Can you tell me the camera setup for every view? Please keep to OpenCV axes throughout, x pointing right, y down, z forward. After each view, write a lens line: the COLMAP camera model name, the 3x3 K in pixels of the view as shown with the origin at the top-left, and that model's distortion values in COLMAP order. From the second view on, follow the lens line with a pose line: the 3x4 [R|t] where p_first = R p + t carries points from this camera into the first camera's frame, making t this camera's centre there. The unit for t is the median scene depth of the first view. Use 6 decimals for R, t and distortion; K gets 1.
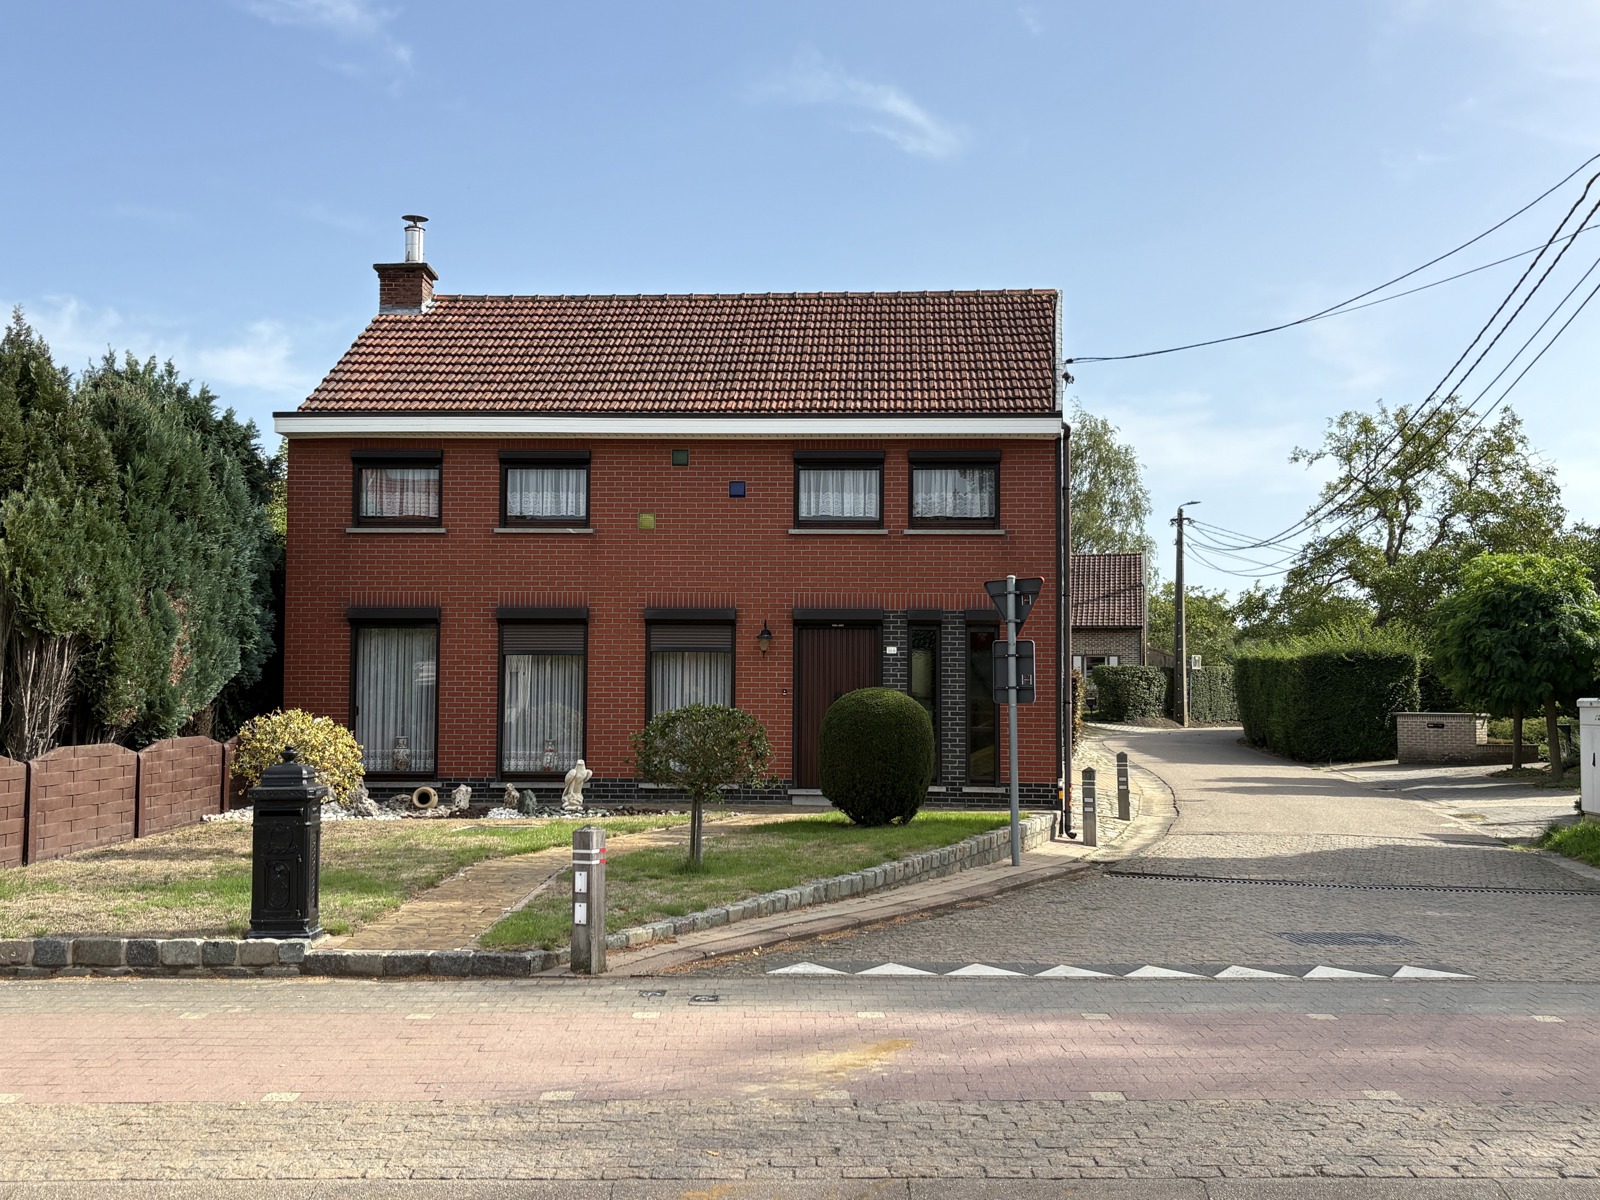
lens RADIAL K [[1719.2, 0, 791.5], [0, 1719.2, 604.2], [0, 0, 1]] dist [0.168885, -0.475423]
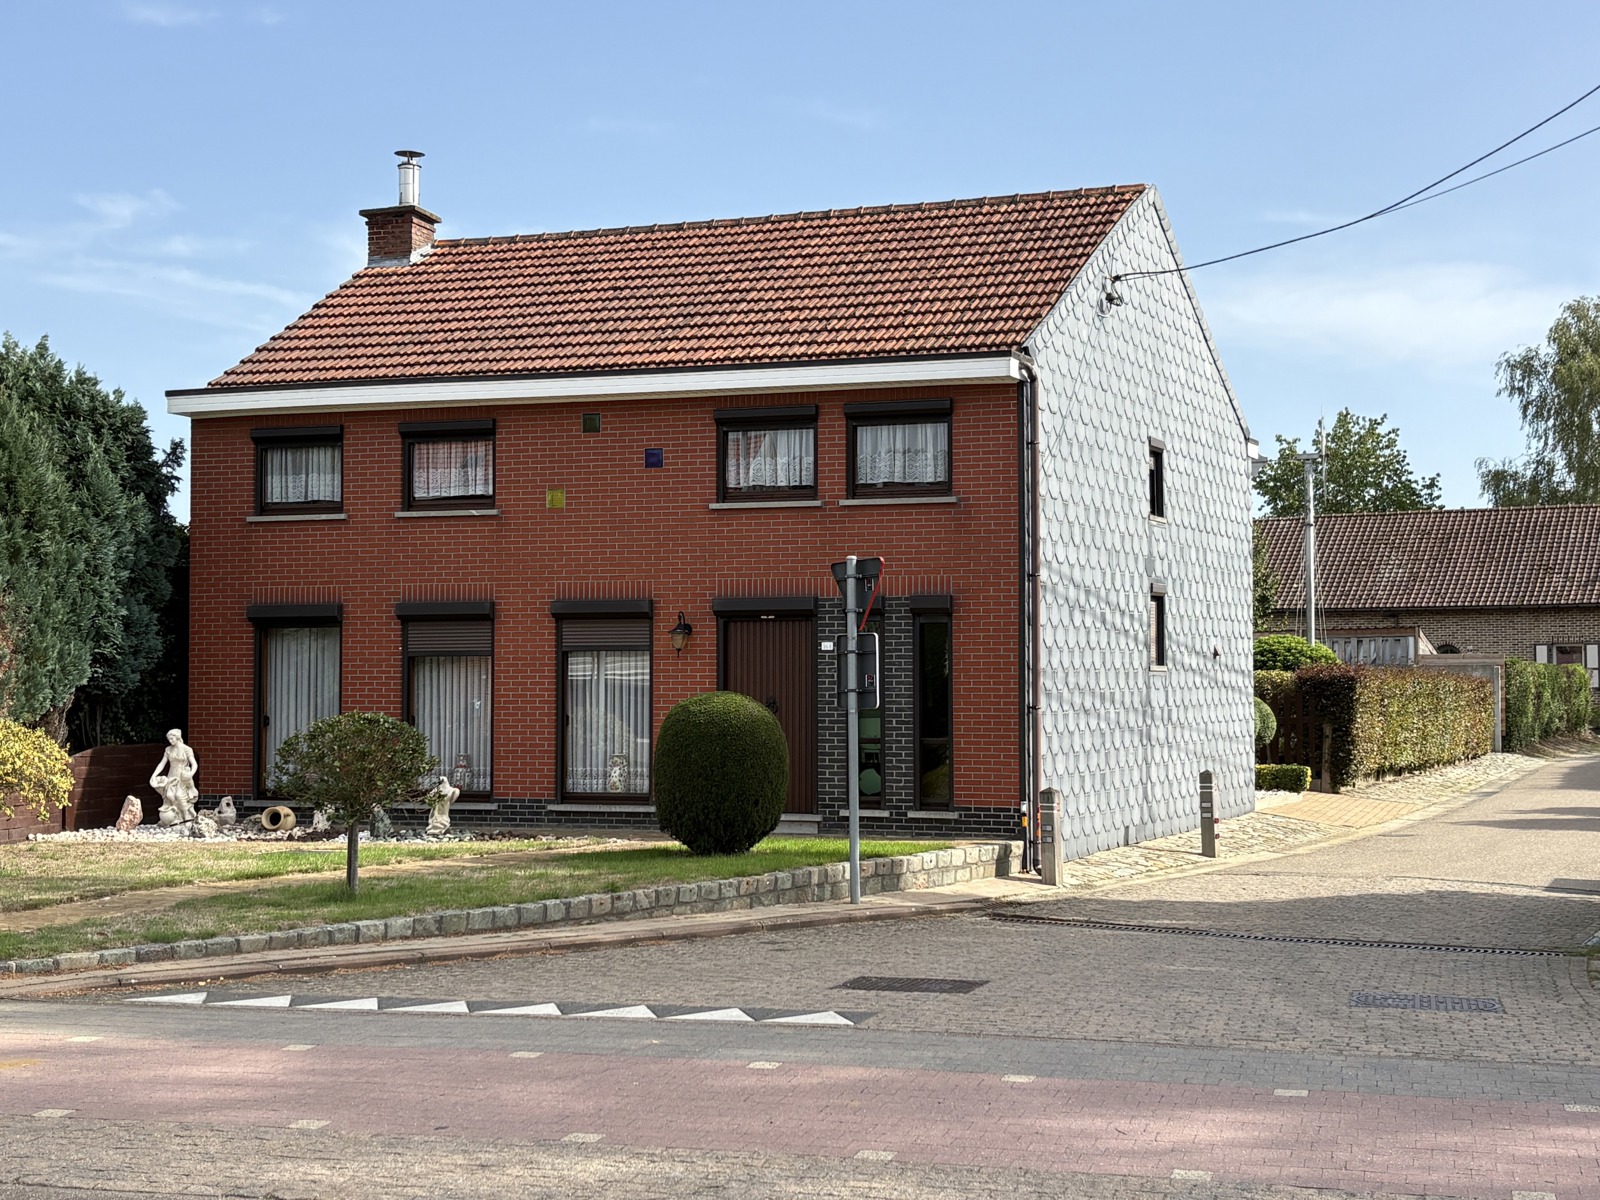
lens RADIAL K [[2226.7, 0, 800.0], [0, 2226.7, 600.0], [0, 0, 1]] dist [0.232323, -0.954096]
pose [[0.960548, -0.018225, -0.277516, 0.340943], [0.020416, 0.999779, 0.005007, -0.000973], [0.277363, -0.010475, 0.960708, -0.034419]]
